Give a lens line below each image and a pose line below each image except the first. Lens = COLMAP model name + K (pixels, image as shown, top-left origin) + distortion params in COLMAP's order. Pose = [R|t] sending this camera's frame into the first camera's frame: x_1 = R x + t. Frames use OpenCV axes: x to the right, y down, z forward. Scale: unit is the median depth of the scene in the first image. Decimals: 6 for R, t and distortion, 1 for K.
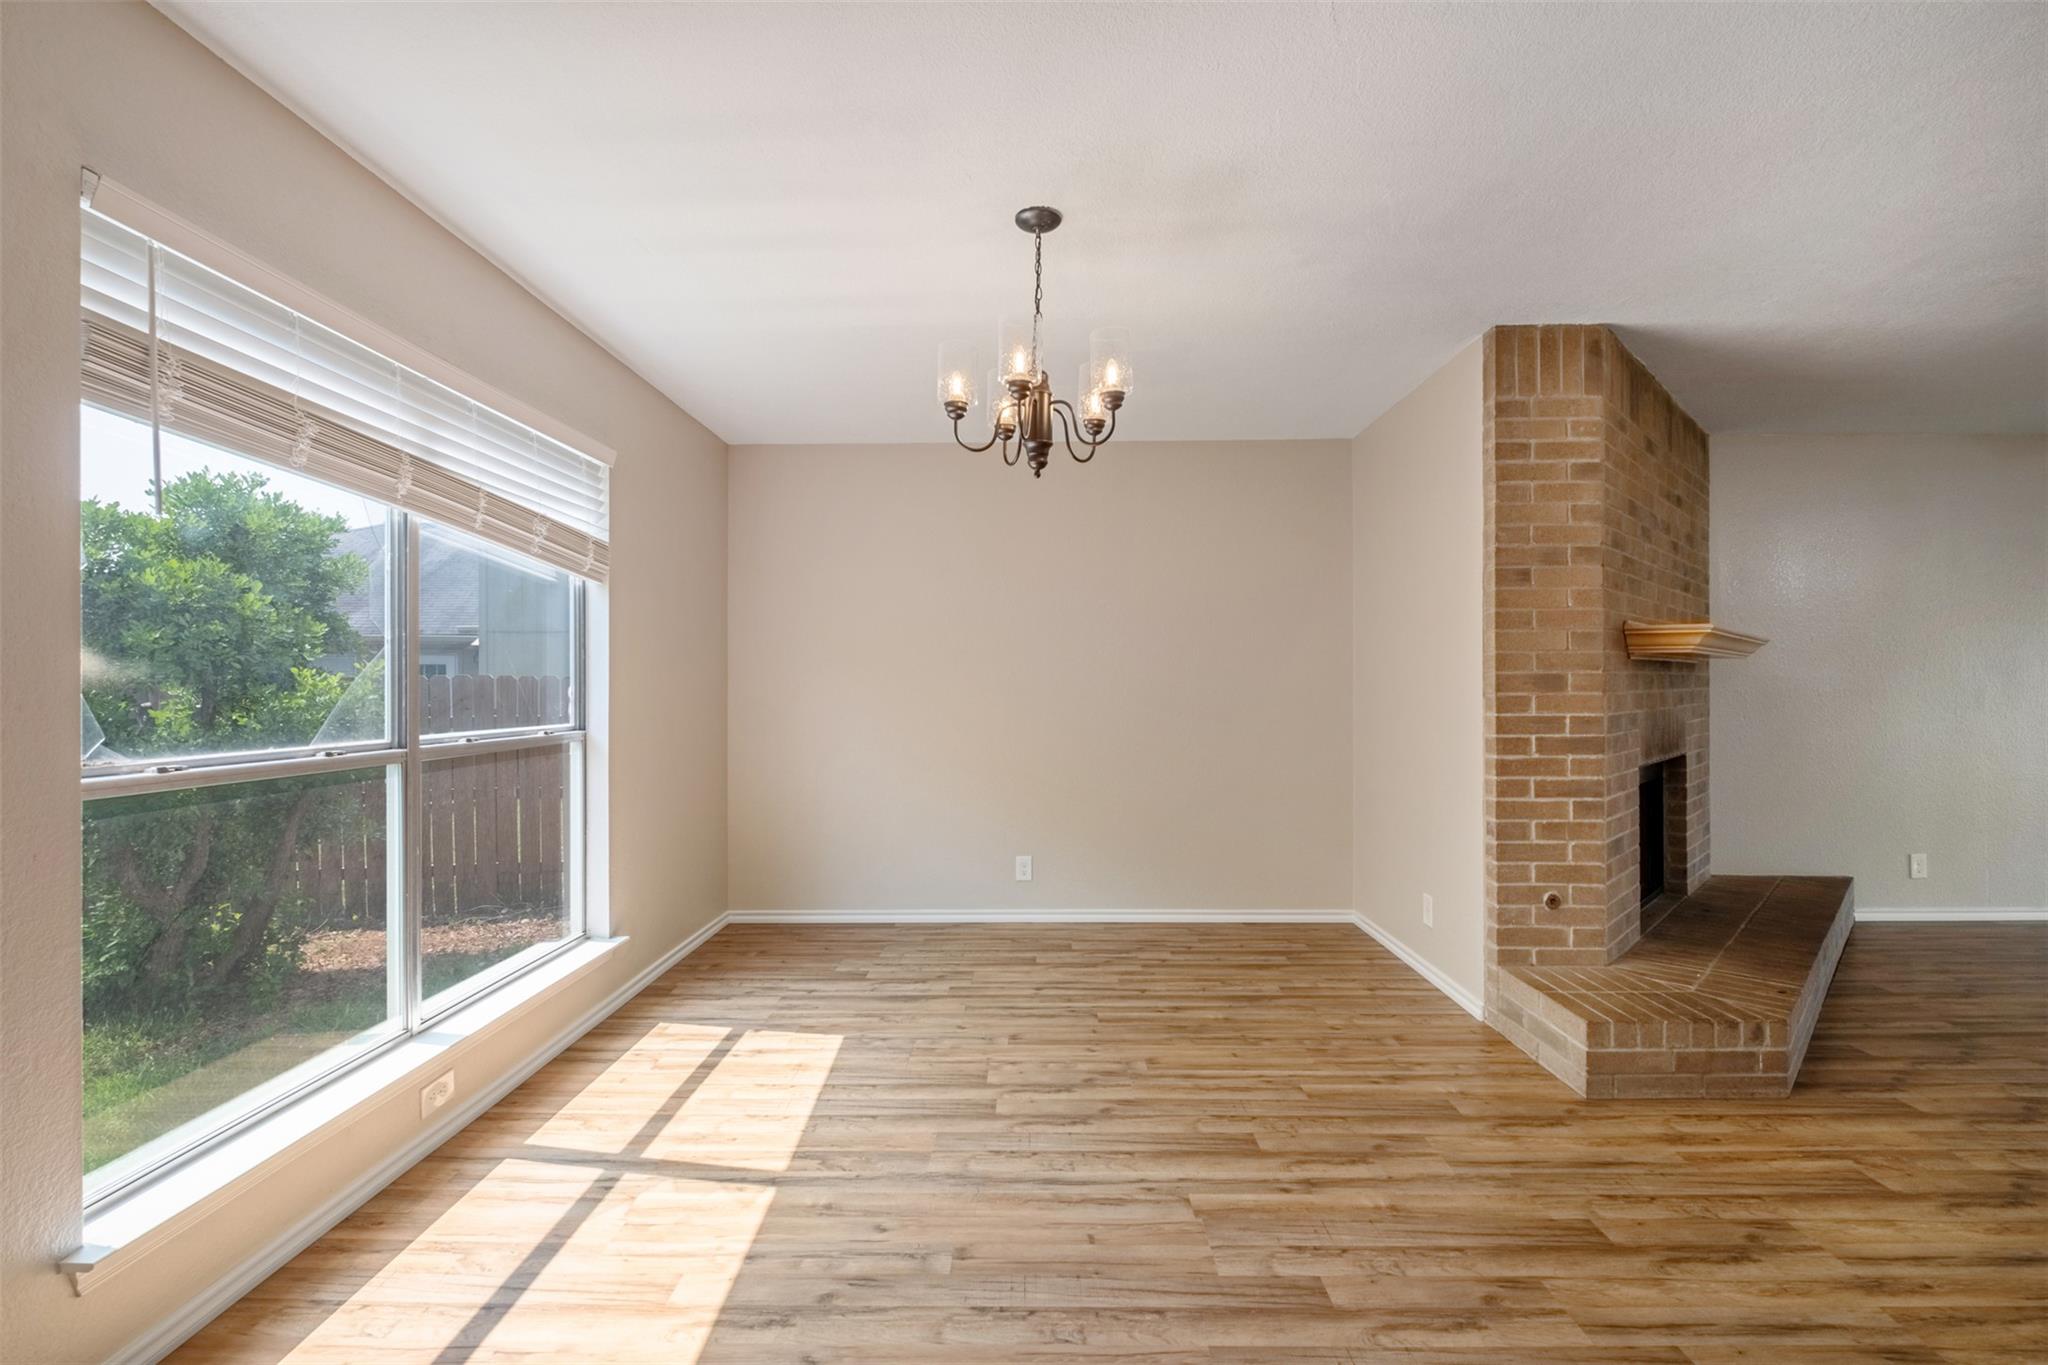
lens RADIAL K [[894.1, 0, 1017.5], [0, 894.1, 674.4], [0, 0, 1]] dist [-0.000429, -0.002403]
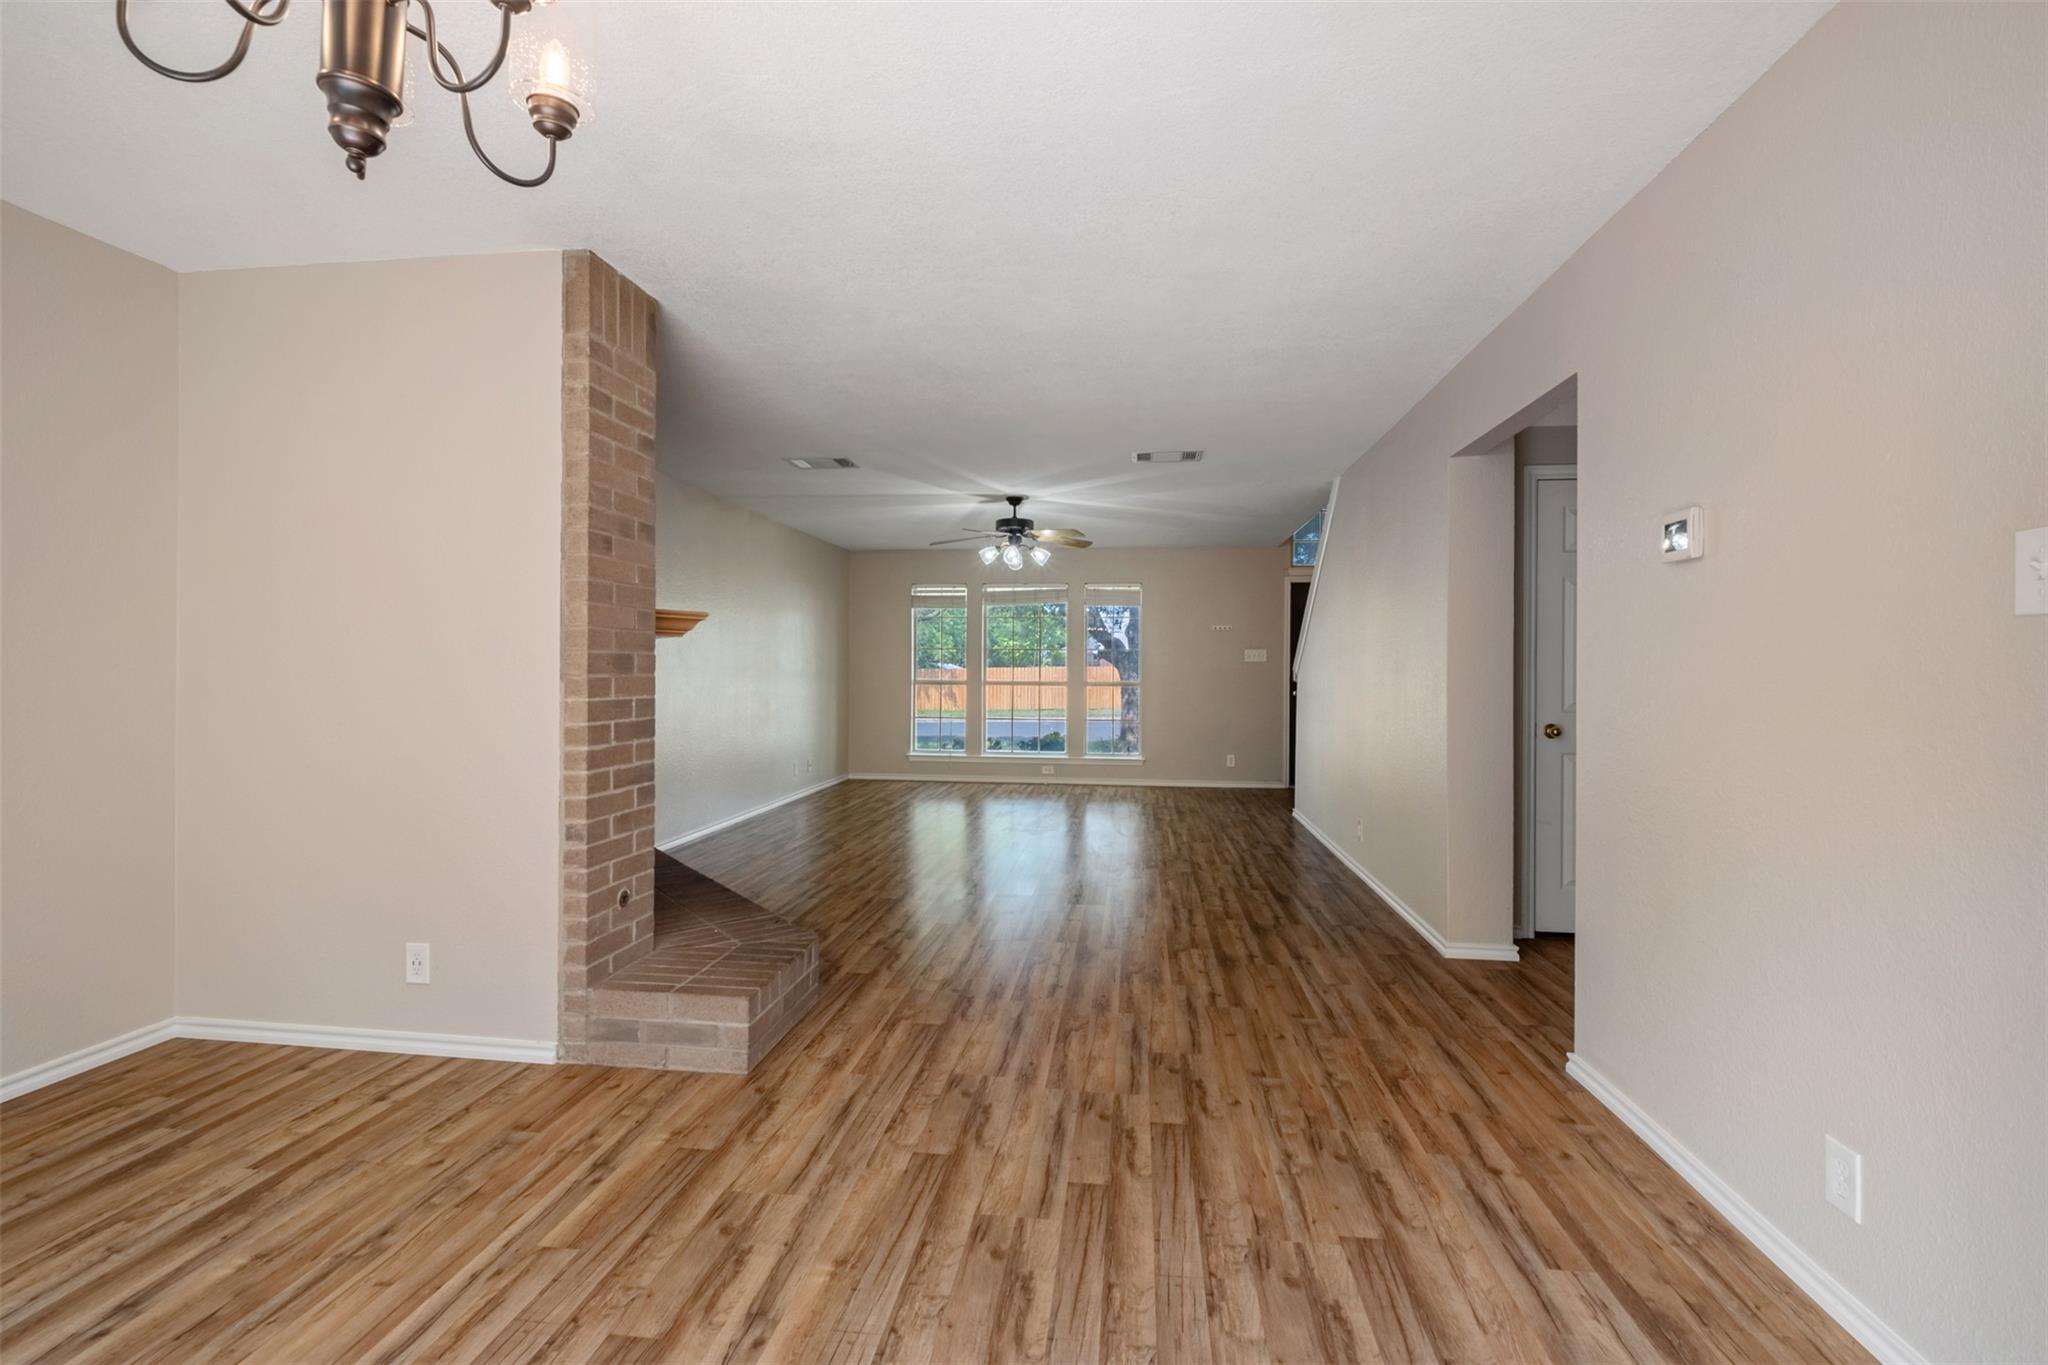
lens RADIAL K [[894.1, 0, 1029.1], [0, 894.1, 672.5], [0, 0, 1]] dist [-0.000429, -0.002403]
pose [[0.104069, 0.004053, 0.994562, -0.283287], [-0.014526, 0.999891, -0.002555, 0.014839], [-0.994464, -0.014181, 0.104117, 0.487038]]
